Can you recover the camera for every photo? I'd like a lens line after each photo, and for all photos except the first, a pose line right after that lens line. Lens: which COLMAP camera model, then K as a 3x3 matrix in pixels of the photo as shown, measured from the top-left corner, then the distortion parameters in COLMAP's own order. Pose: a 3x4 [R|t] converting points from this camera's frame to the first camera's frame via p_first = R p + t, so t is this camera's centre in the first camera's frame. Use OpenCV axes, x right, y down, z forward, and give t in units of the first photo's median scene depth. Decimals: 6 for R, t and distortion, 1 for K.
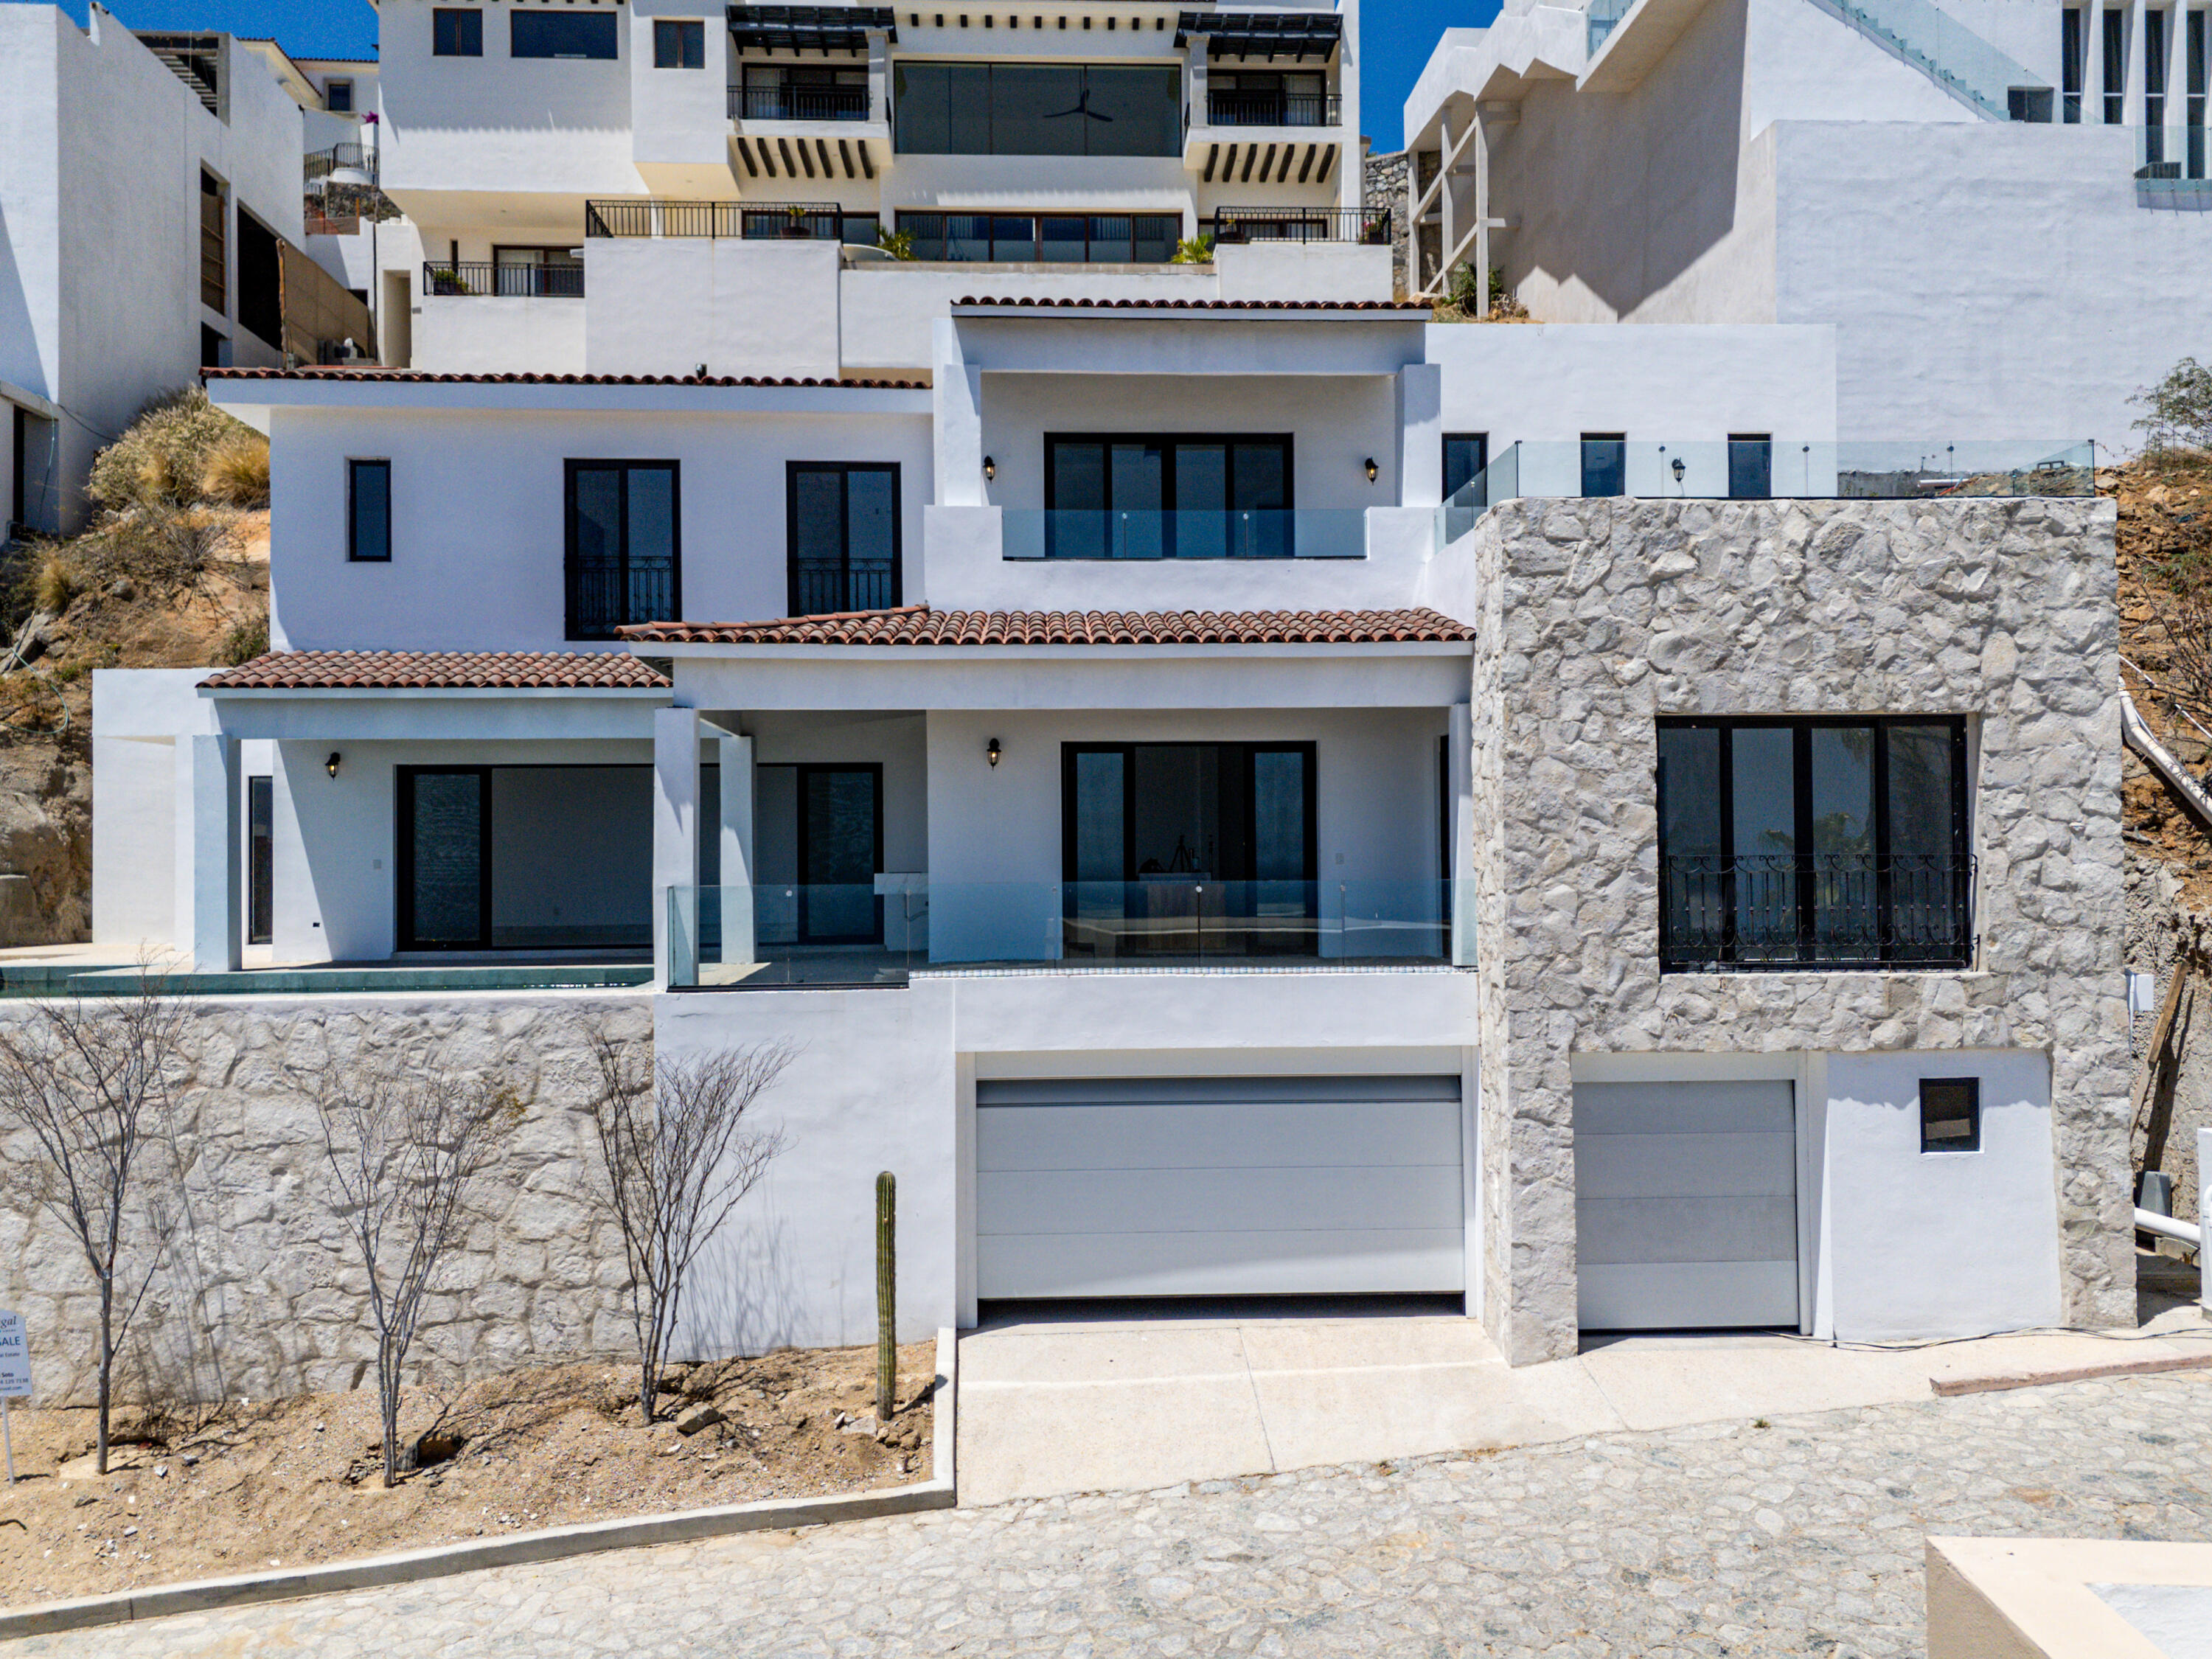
lens RADIAL K [[1661.2, 0, 1106.0], [0, 1661.2, 829.5], [0, 0, 1]] dist [0.064035, -0.054541]
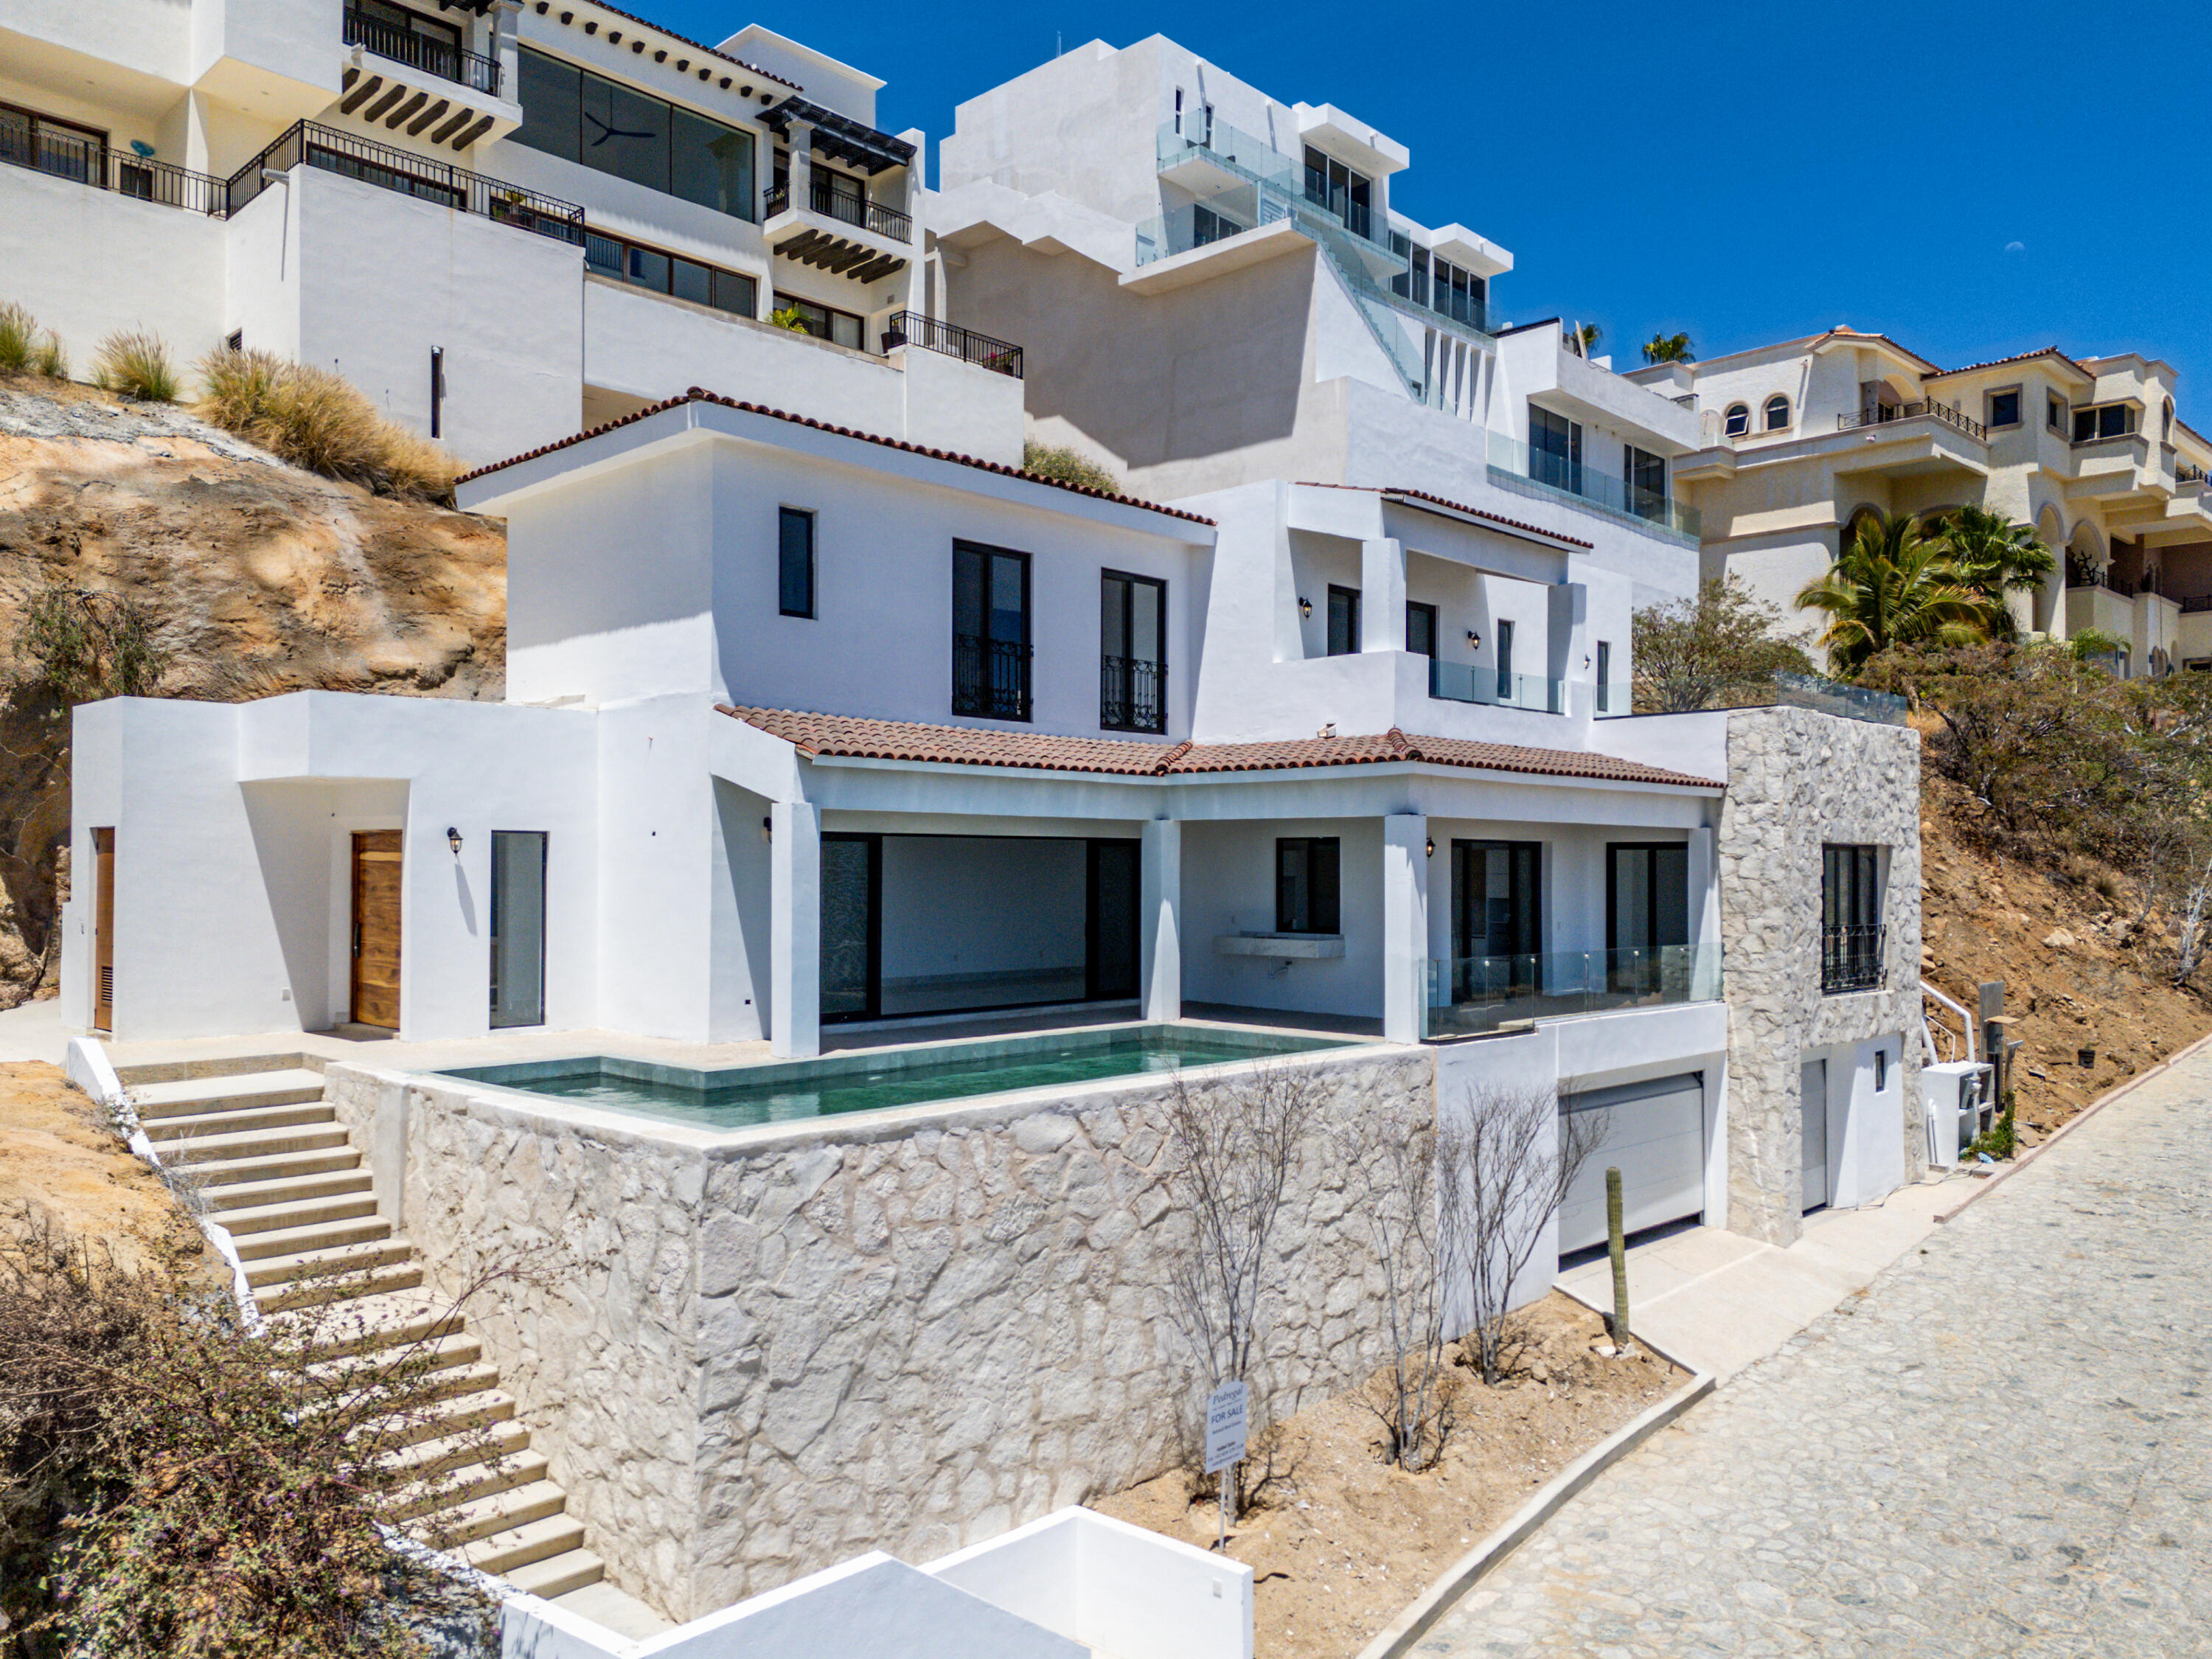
lens RADIAL K [[1631.2, 0, 1105.8], [0, 1631.2, 841.4], [0, 0, 1]] dist [0.065316, -0.047416]
pose [[0.732771, 0.023573, 0.680066, -1.291174], [-0.021713, 0.999701, -0.011257, -0.035706], [-0.680128, -0.006517, 0.733064, 0.279368]]
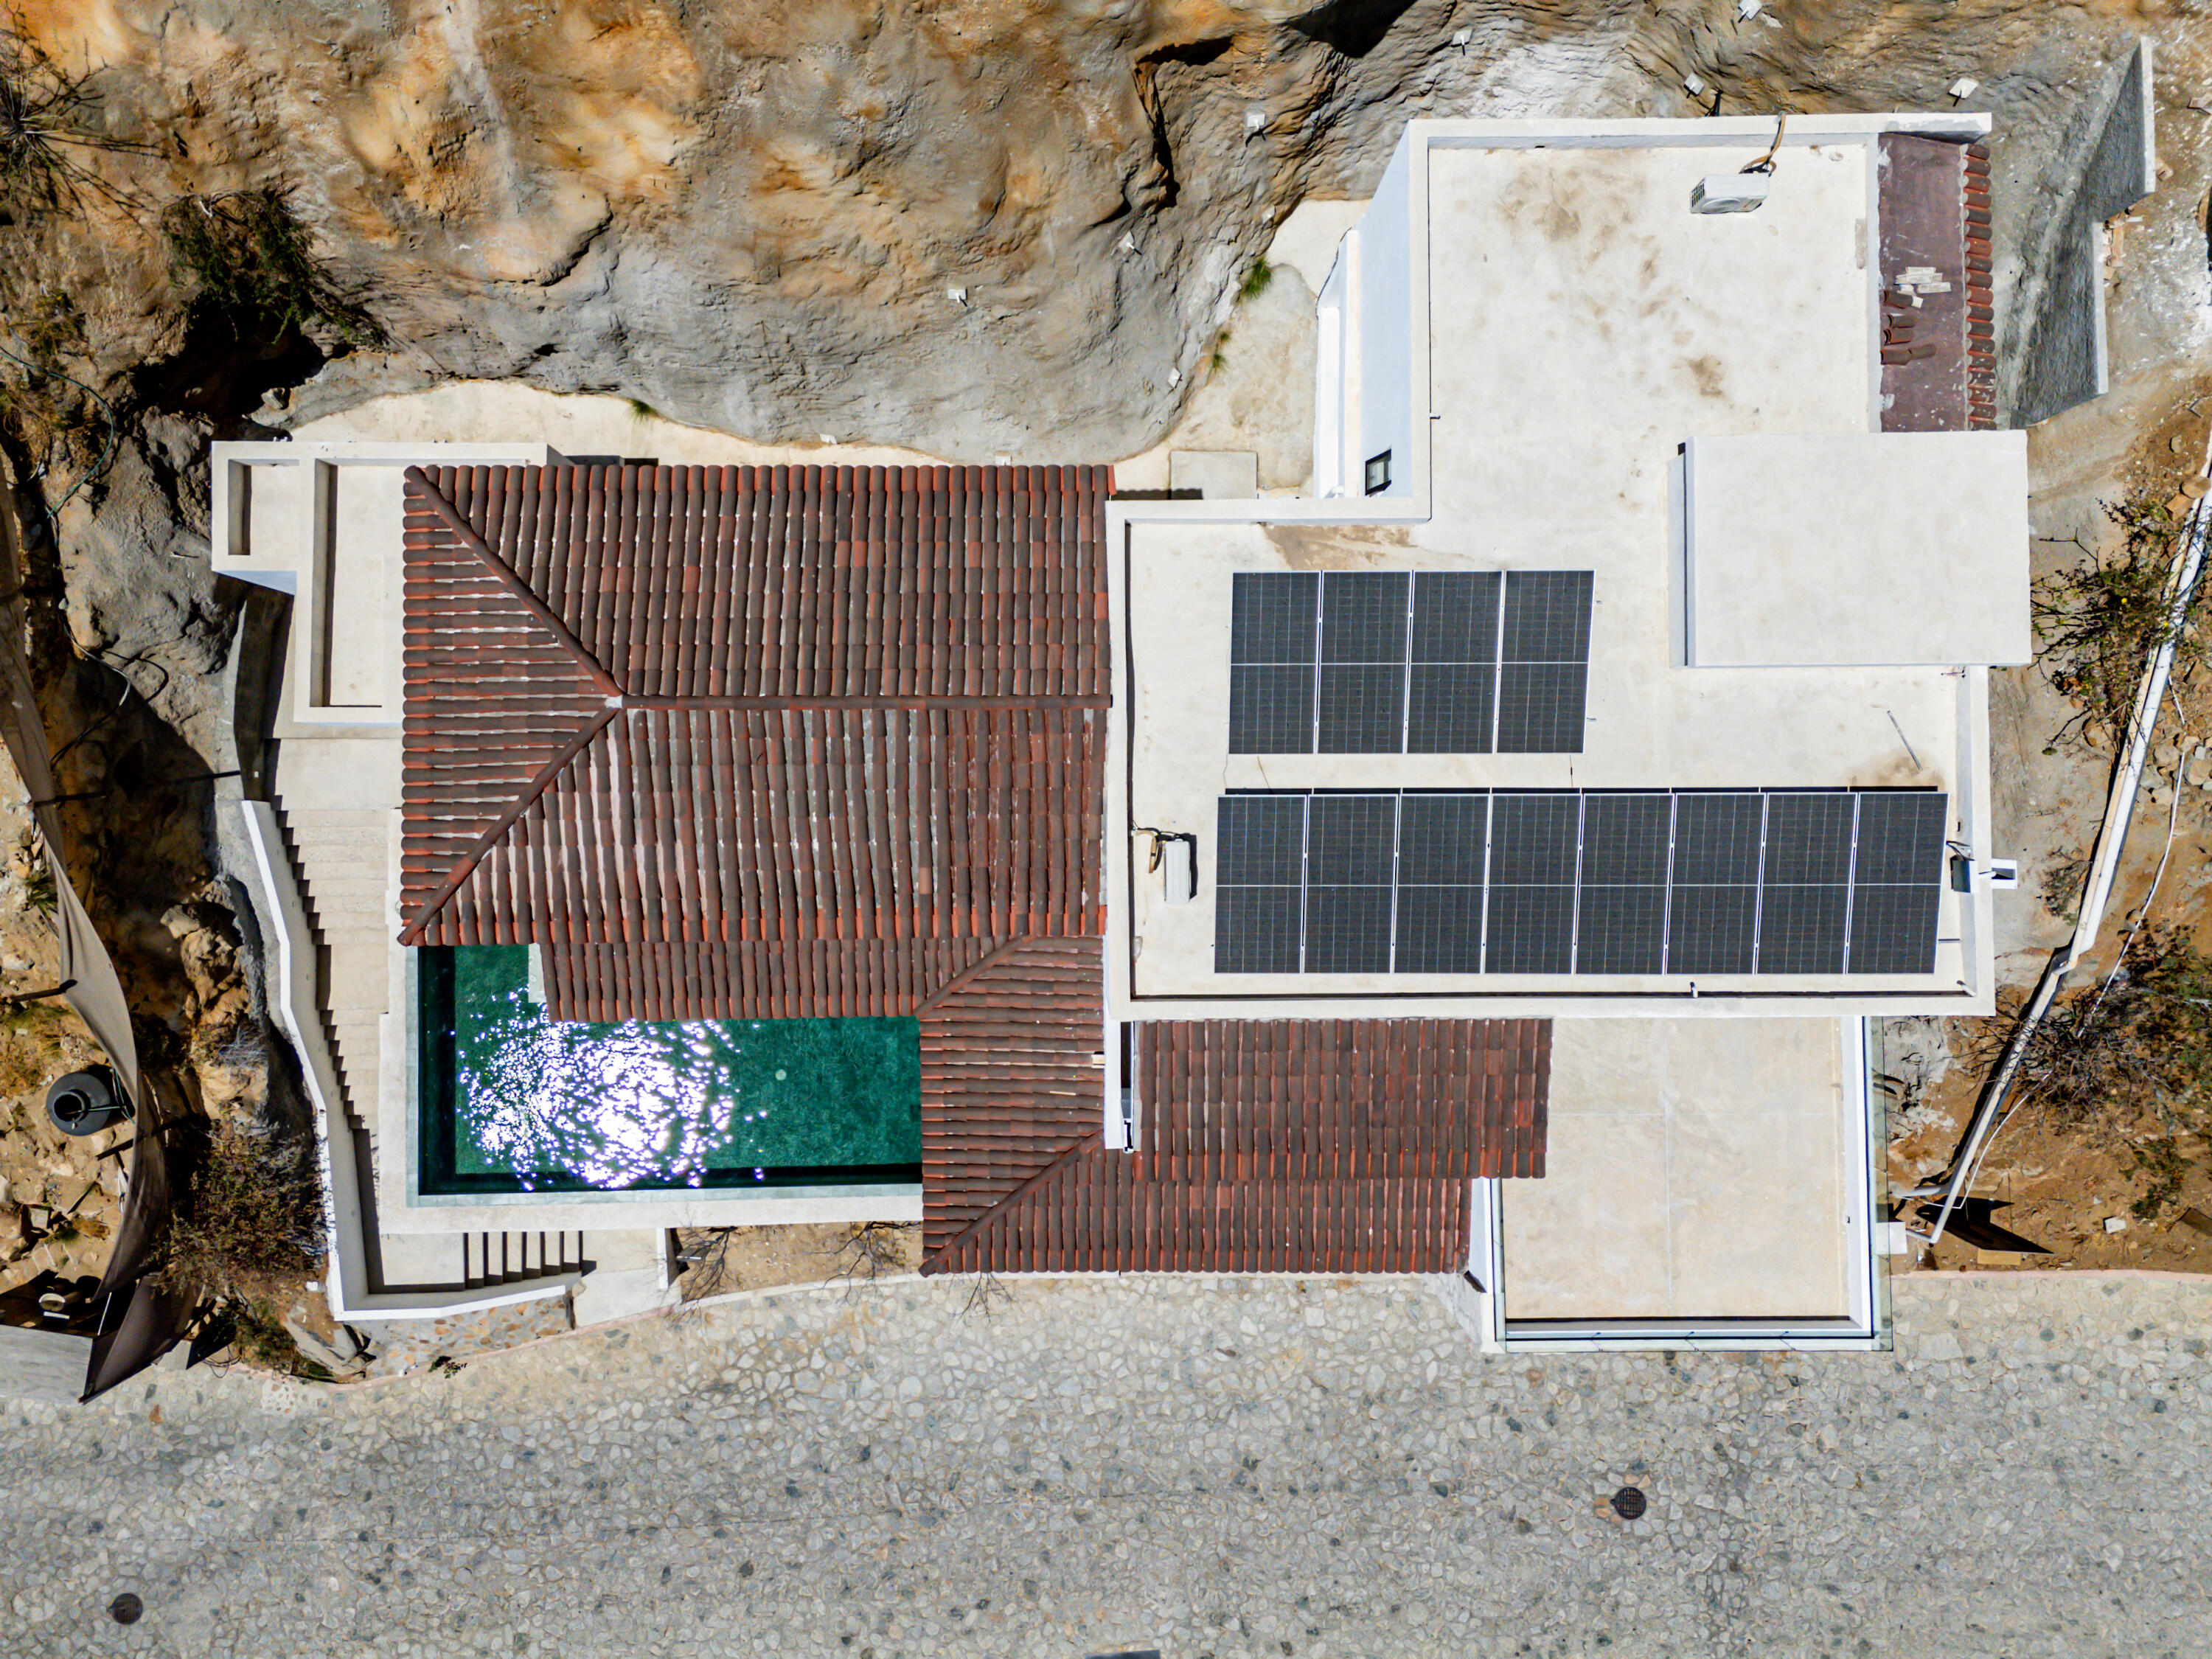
lens RADIAL K [[1651.3, 0, 1105.9], [0, 1651.3, 782.1], [0, 0, 1]] dist [0.069900, -0.063927]
pose [[0.998457, 0.048242, 0.027498, -0.184678], [-0.028227, 0.014491, 0.999496, -1.747603], [0.047819, -0.998731, 0.015830, 1.475020]]
